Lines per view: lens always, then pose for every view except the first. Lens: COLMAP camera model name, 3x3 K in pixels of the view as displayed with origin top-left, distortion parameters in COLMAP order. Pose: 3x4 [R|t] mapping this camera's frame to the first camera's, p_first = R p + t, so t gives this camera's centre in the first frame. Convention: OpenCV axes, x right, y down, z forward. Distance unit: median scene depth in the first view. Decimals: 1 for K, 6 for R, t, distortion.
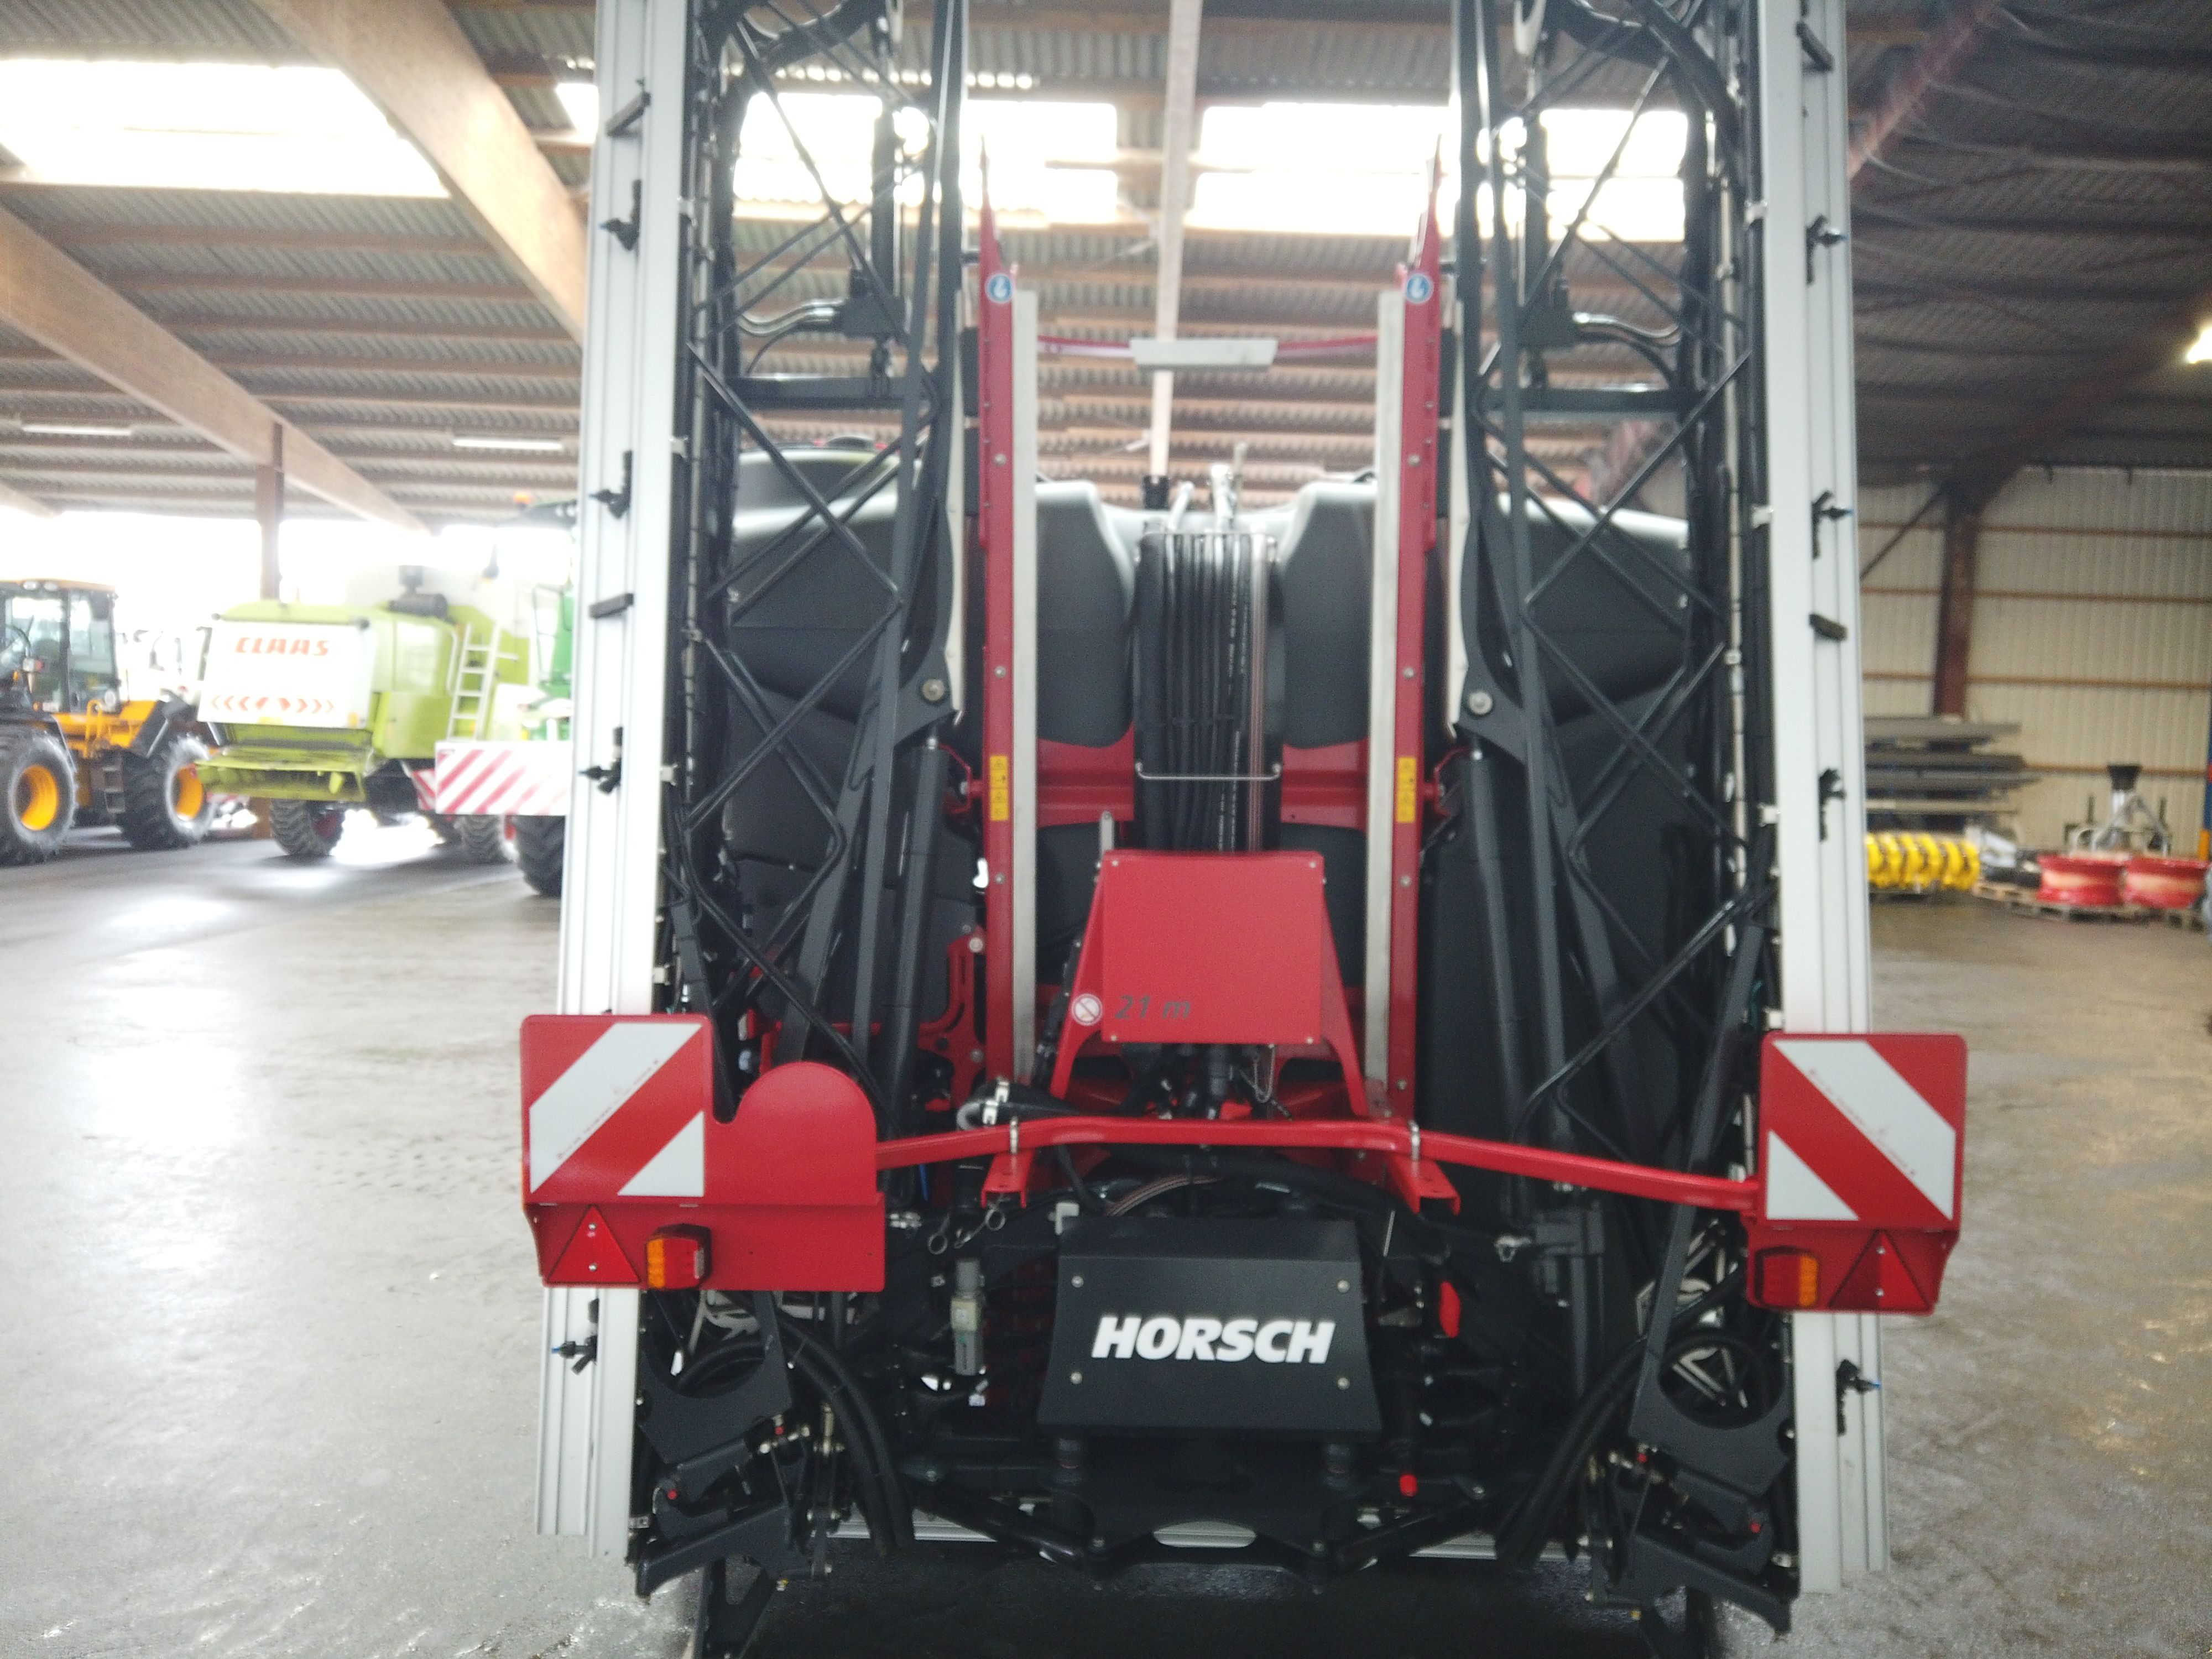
lens RADIAL K [[1639.4, 0, 1103.0], [0, 1639.4, 833.1], [0, 0, 1]] dist [0.076393, -0.074018]
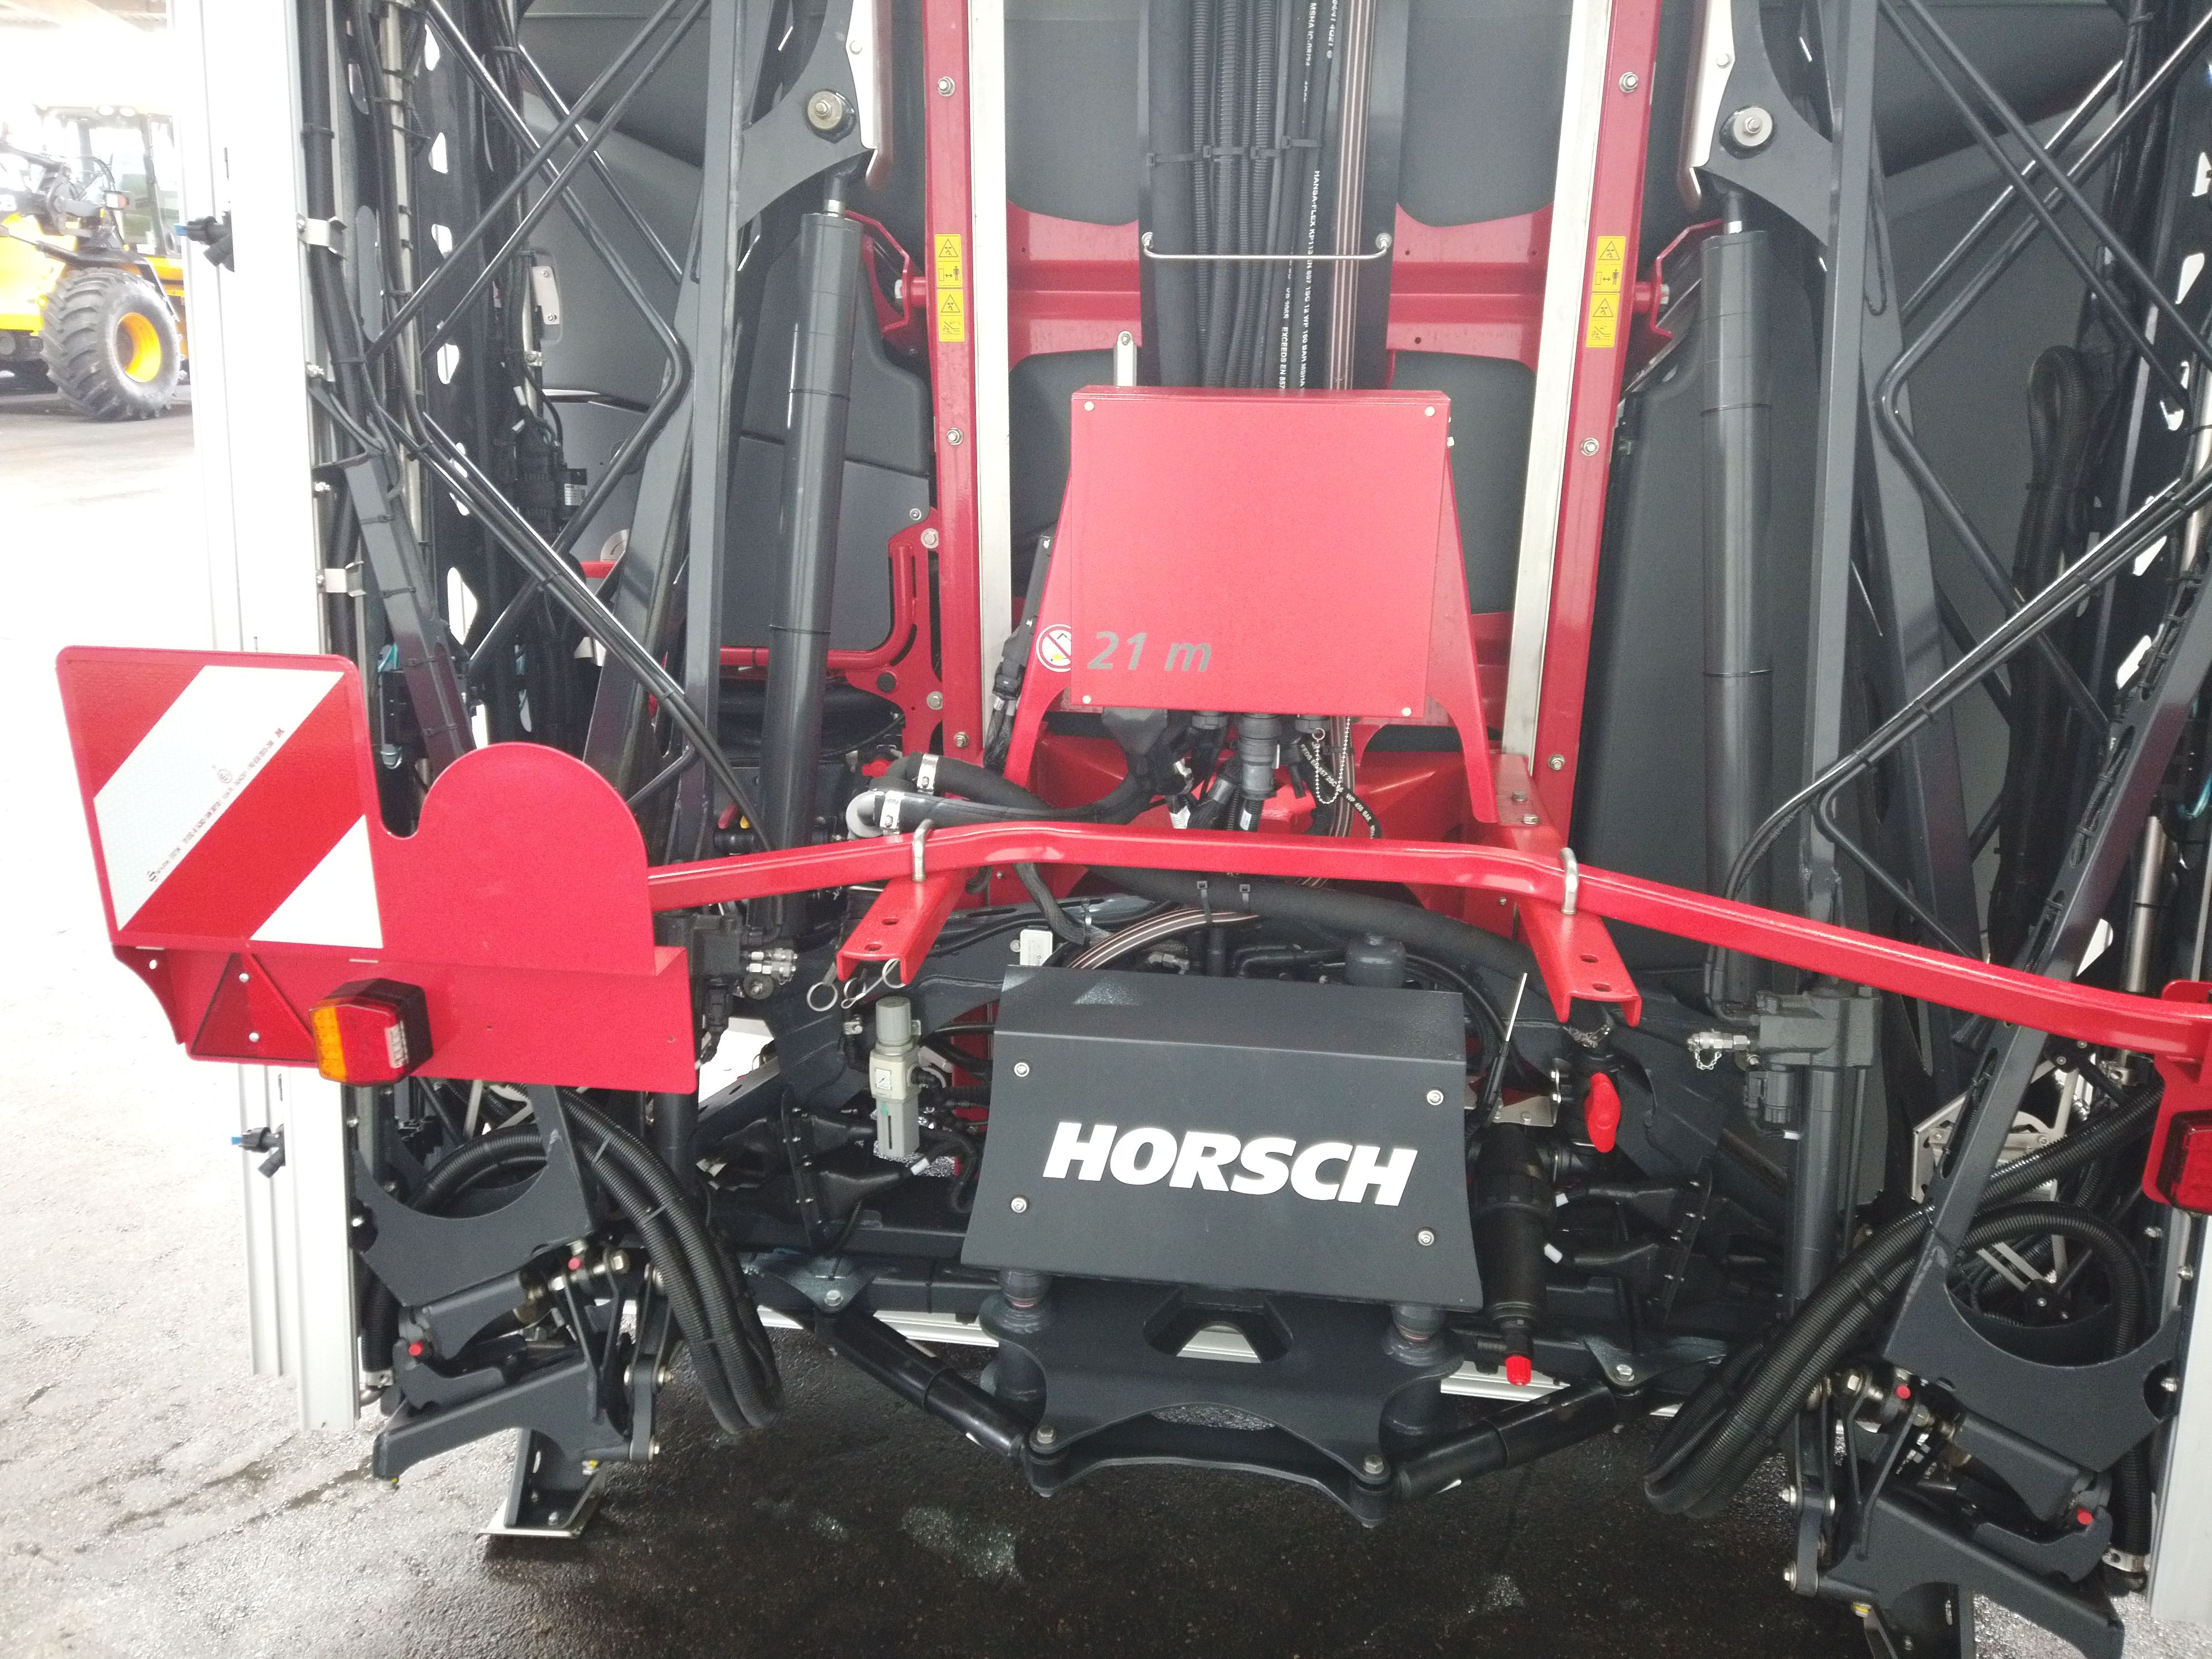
lens RADIAL K [[1639.4, 0, 1103.0], [0, 1639.4, 833.1], [0, 0, 1]] dist [0.076393, -0.074018]
pose [[0.995457, 0.033244, -0.089218, 0.069337], [-0.009878, 0.968065, 0.250505, 0.018348], [0.094697, -0.248486, 0.963995, 0.390083]]
